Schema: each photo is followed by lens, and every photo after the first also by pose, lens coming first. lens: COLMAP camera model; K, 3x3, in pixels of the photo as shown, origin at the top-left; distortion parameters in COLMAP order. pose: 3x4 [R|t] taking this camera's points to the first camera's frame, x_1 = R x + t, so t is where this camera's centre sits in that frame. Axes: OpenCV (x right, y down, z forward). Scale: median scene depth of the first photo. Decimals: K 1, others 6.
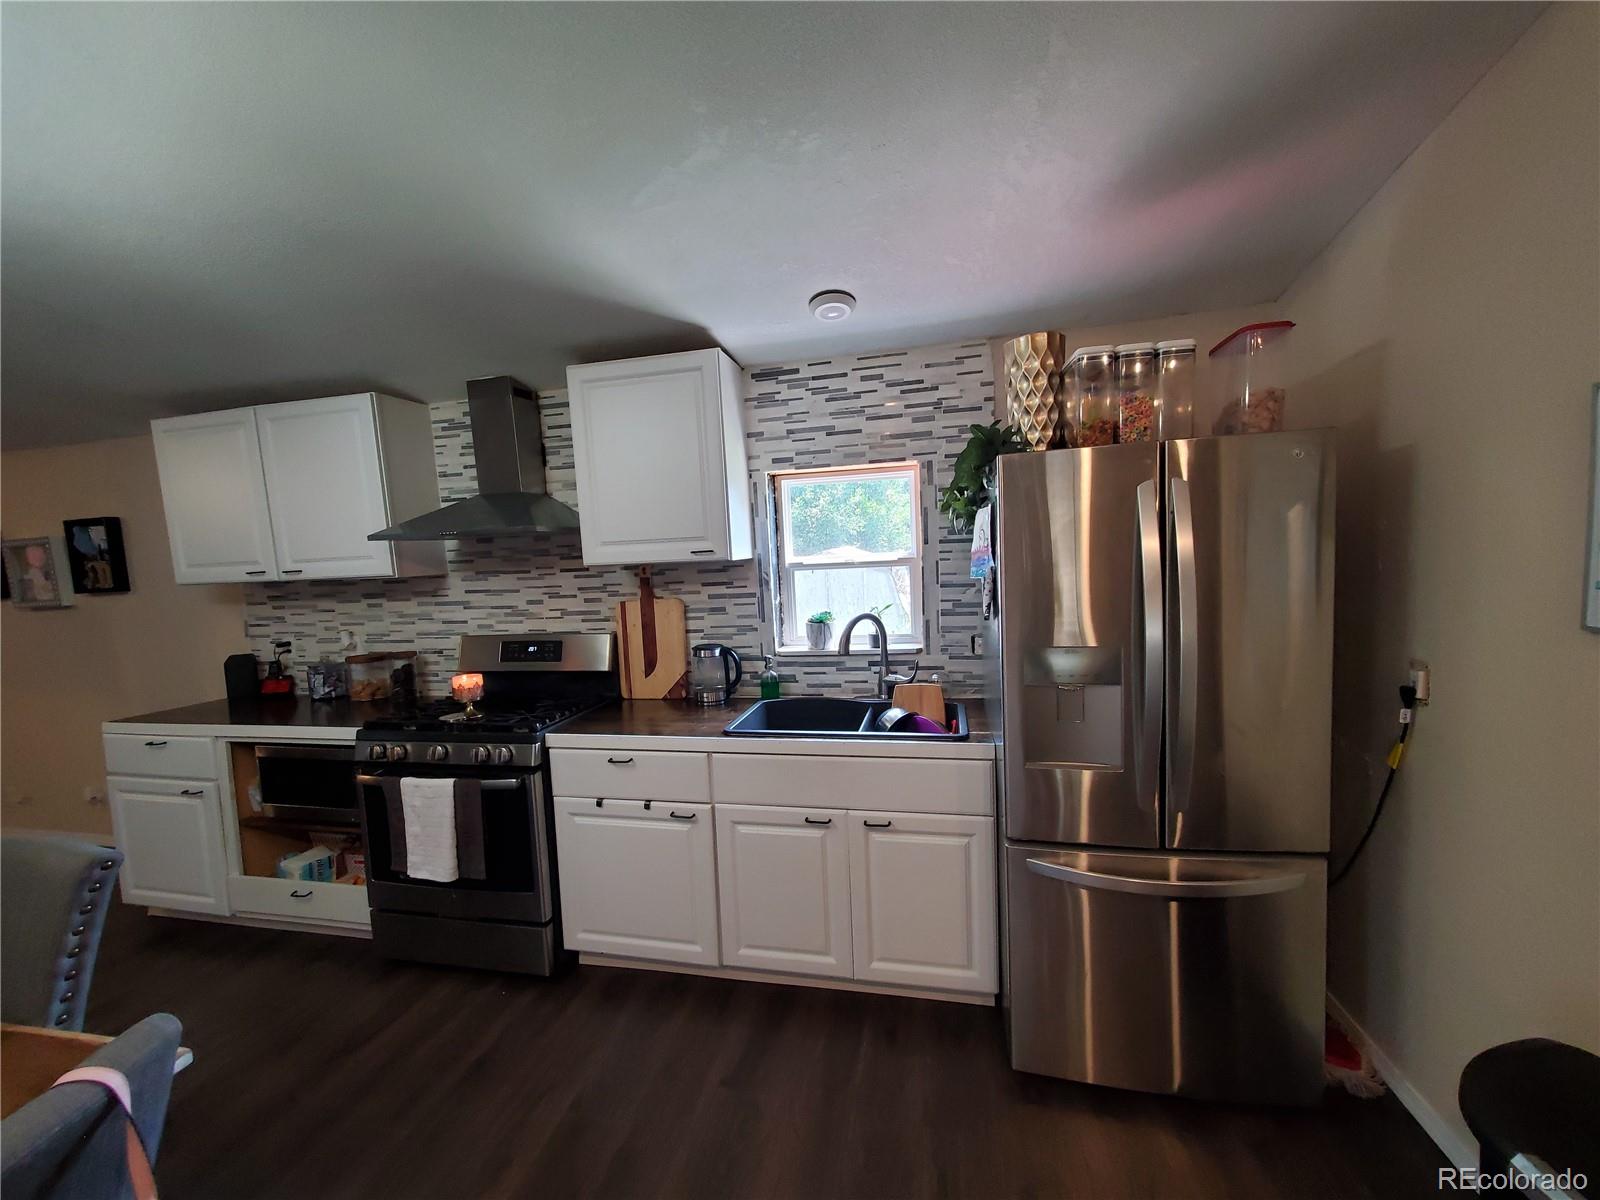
lens RADIAL K [[637.0, 0, 802.0], [0, 637.0, 615.1], [0, 0, 1]] dist [-0.000439, 0.000500]
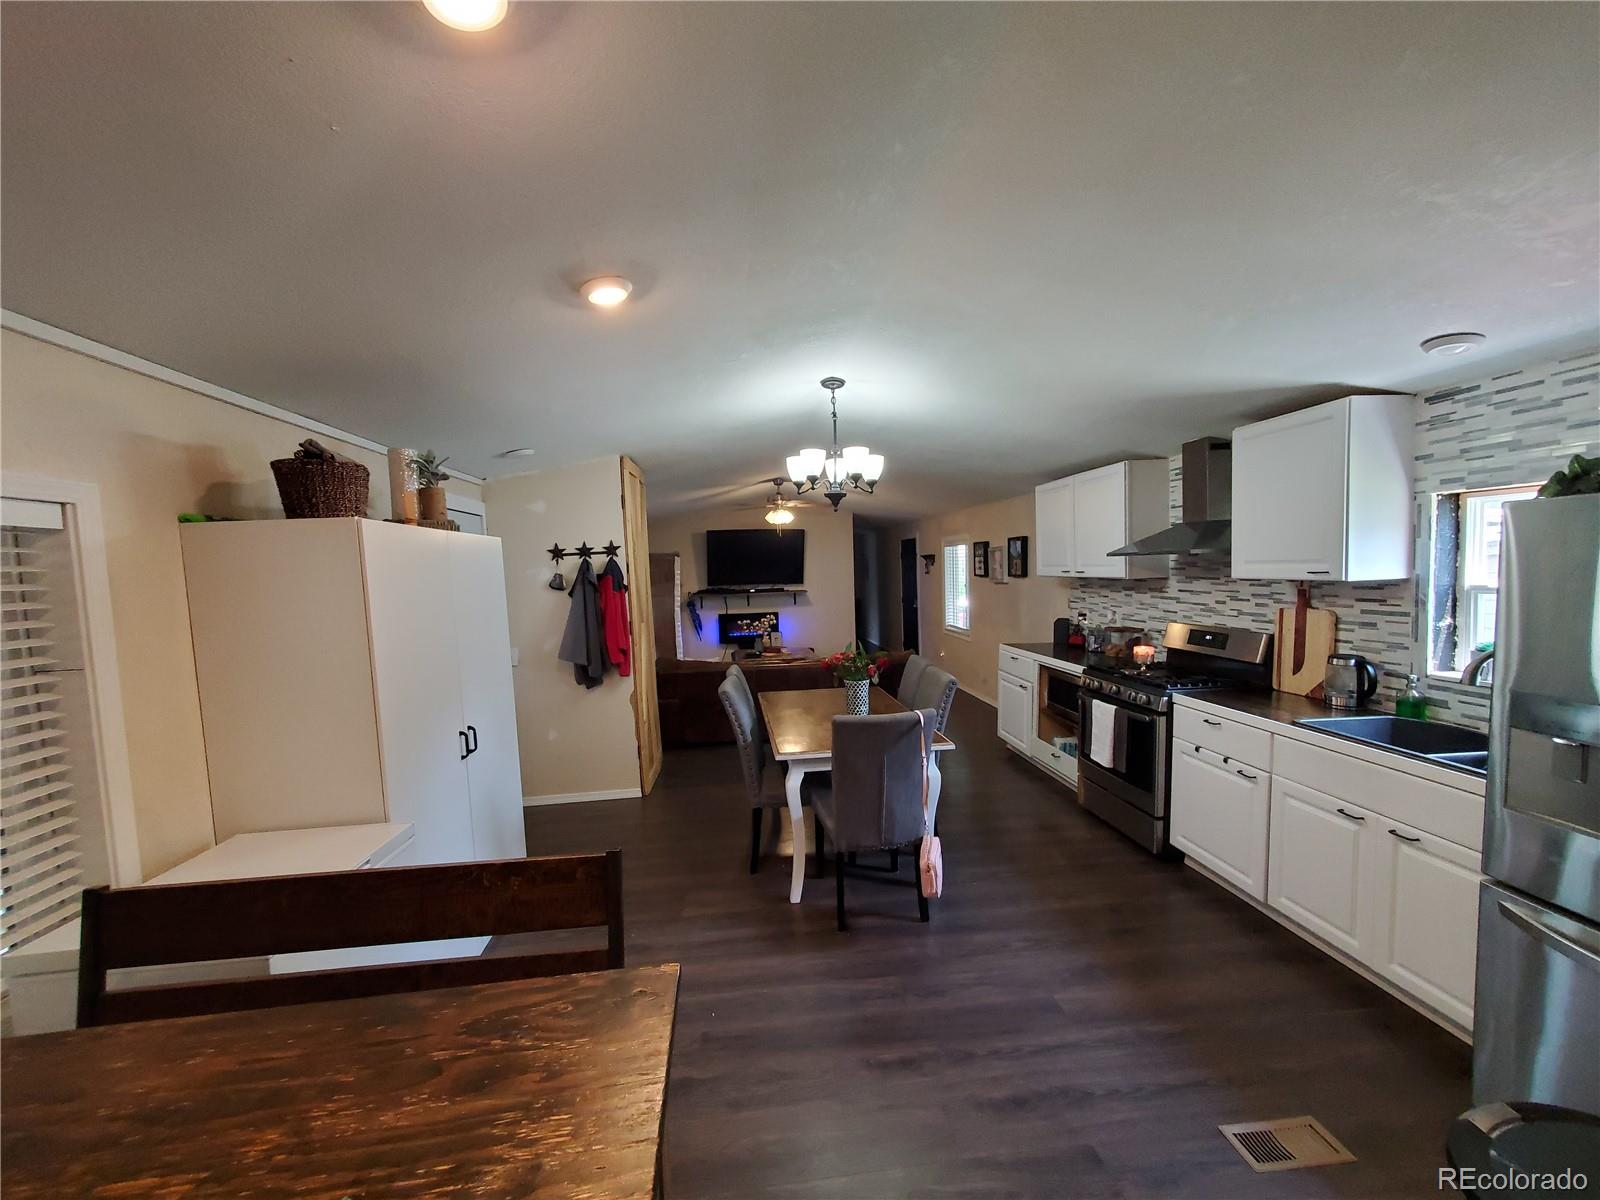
lens RADIAL K [[637.0, 0, 799.0], [0, 637.0, 611.6], [0, 0, 1]] dist [-0.000439, 0.000500]
pose [[0.320098, 0.101147, -0.941970, 0.570900], [-0.080009, 0.993618, 0.079504, -0.038986], [0.944000, 0.049917, 0.326148, -0.250066]]
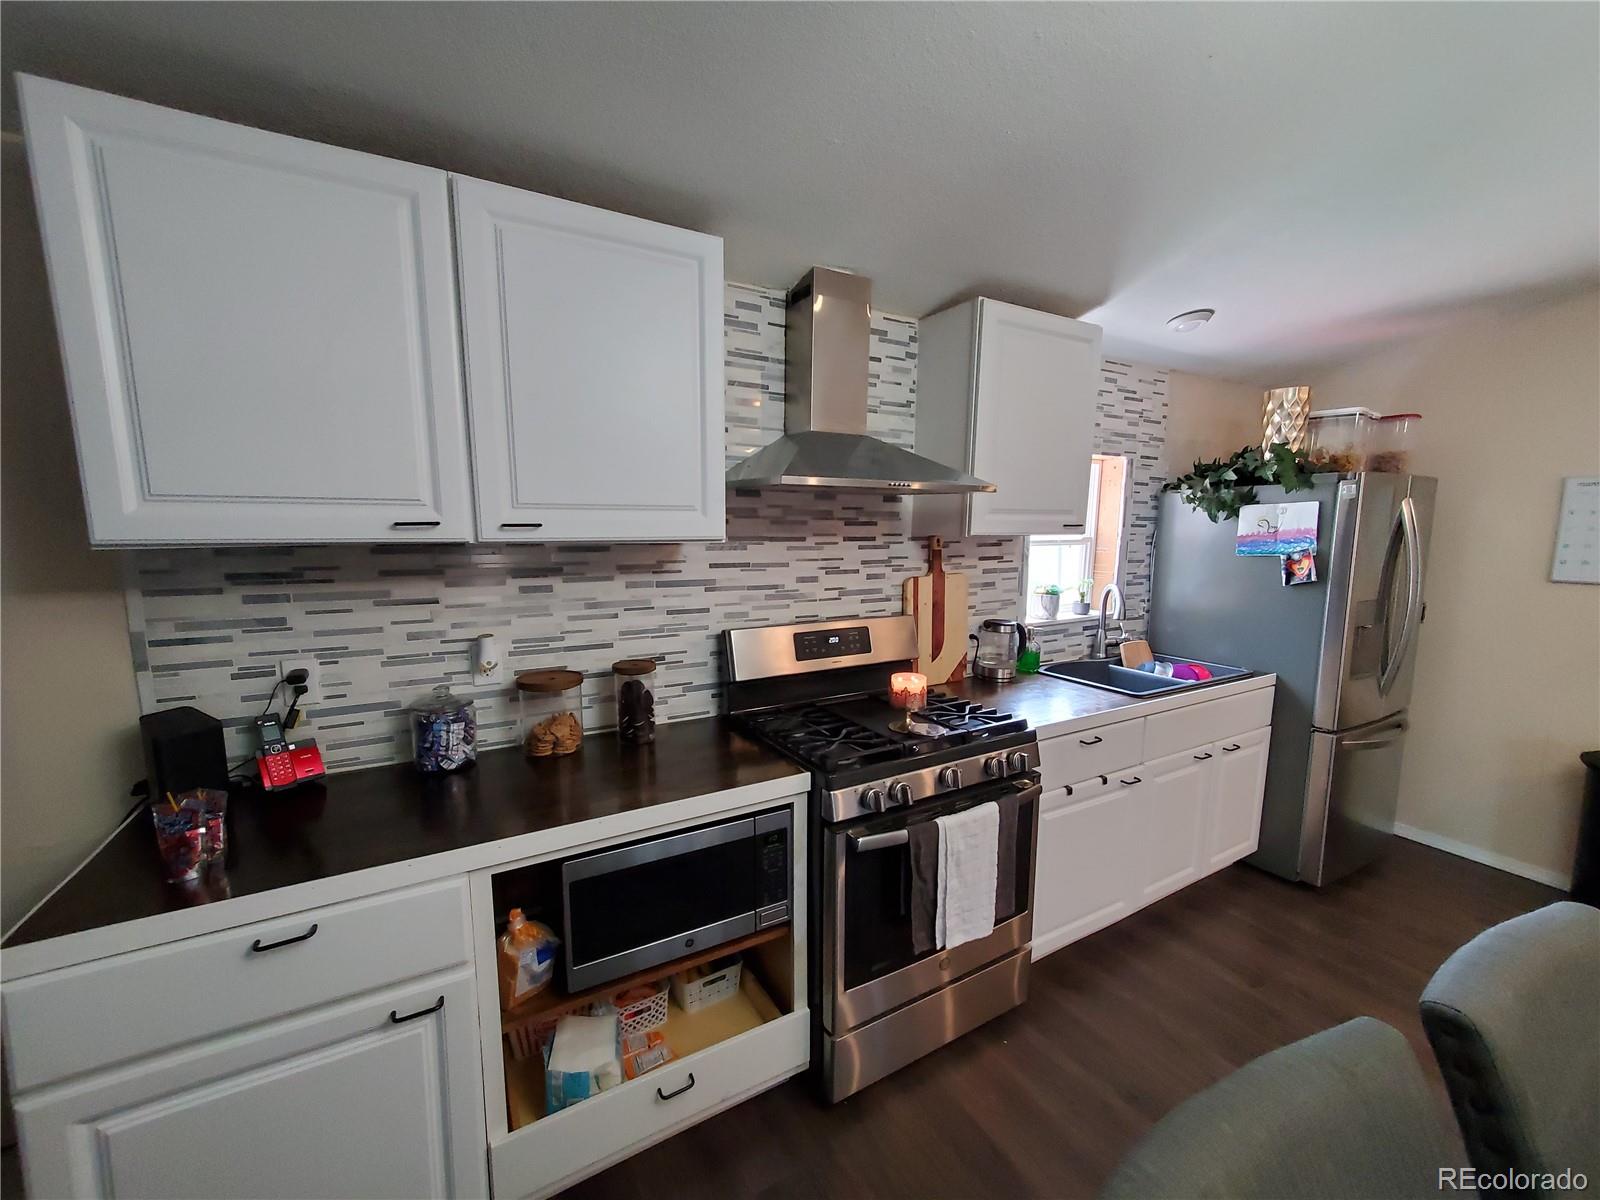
lens RADIAL K [[637.0, 0, 810.7], [0, 637.0, 616.2], [0, 0, 1]] dist [-0.000439, 0.000500]
pose [[0.737724, -0.050514, 0.673210, -1.007313], [0.026064, 0.998584, 0.046367, -0.012673], [-0.674599, -0.016659, 0.737996, 0.468482]]
